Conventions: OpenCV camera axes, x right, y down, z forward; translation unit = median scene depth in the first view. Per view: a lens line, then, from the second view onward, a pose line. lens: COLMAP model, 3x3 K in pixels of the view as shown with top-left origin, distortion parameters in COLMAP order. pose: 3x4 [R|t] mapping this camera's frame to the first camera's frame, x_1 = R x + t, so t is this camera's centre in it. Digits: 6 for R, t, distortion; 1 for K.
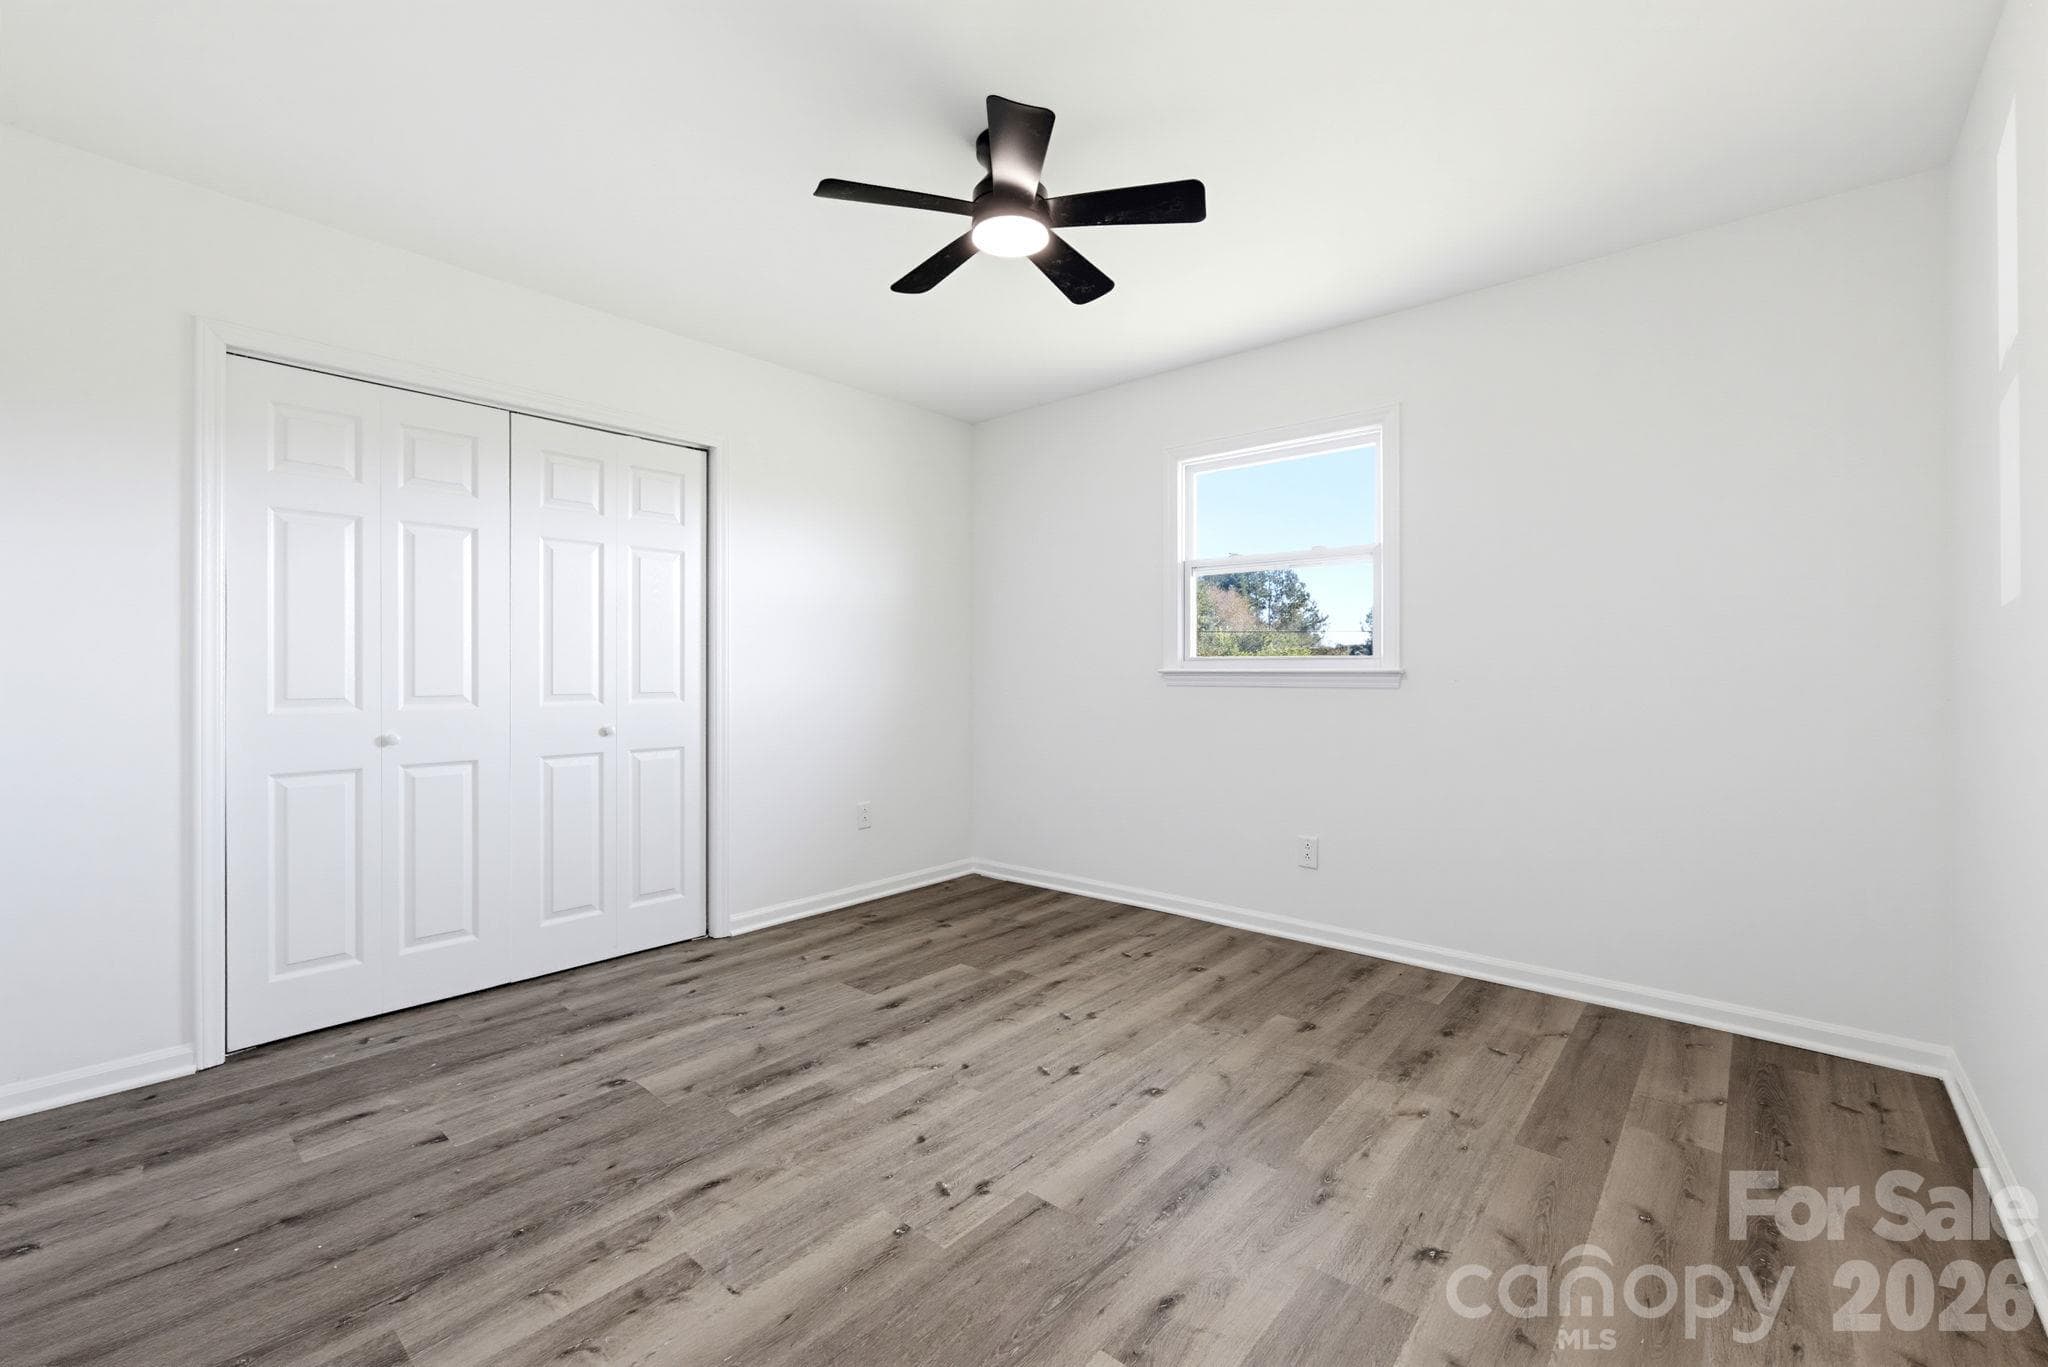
lens RADIAL K [[850.2, 0, 1020.4], [0, 850.2, 671.4], [0, 0, 1]] dist [-0.008385, -0.000043]
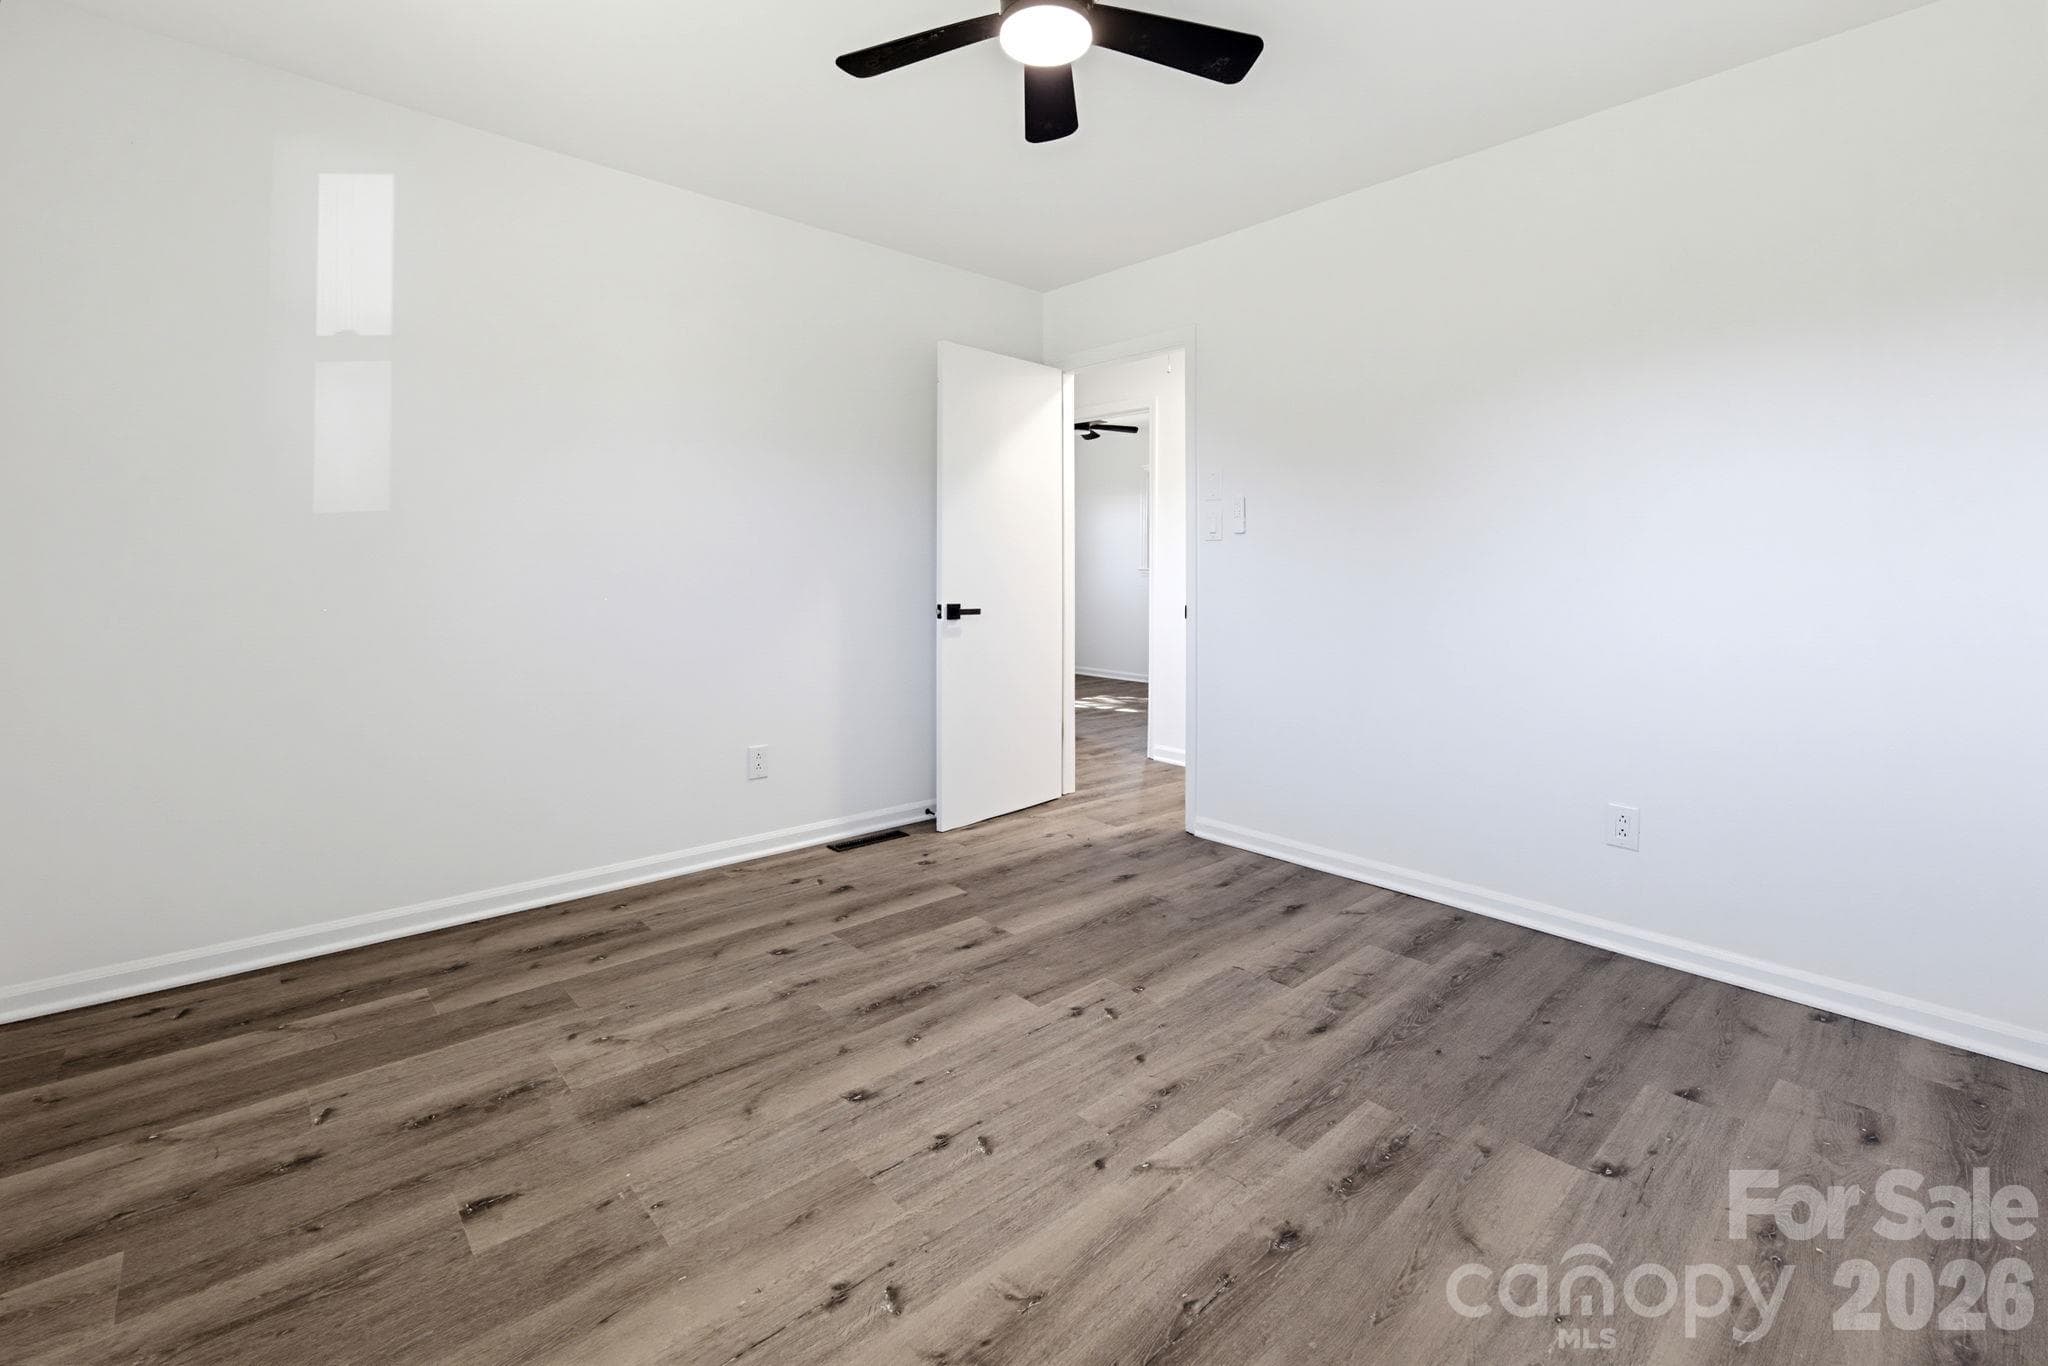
lens RADIAL K [[874.6, 0, 1023.8], [0, 874.6, 658.7], [0, 0, 1]] dist [-0.004722, -0.000169]
pose [[-0.993245, -0.017724, 0.114673, -0.086787], [-0.005989, 0.994779, 0.101877, 0.004952], [-0.115879, 0.100502, -0.988166, 1.842057]]
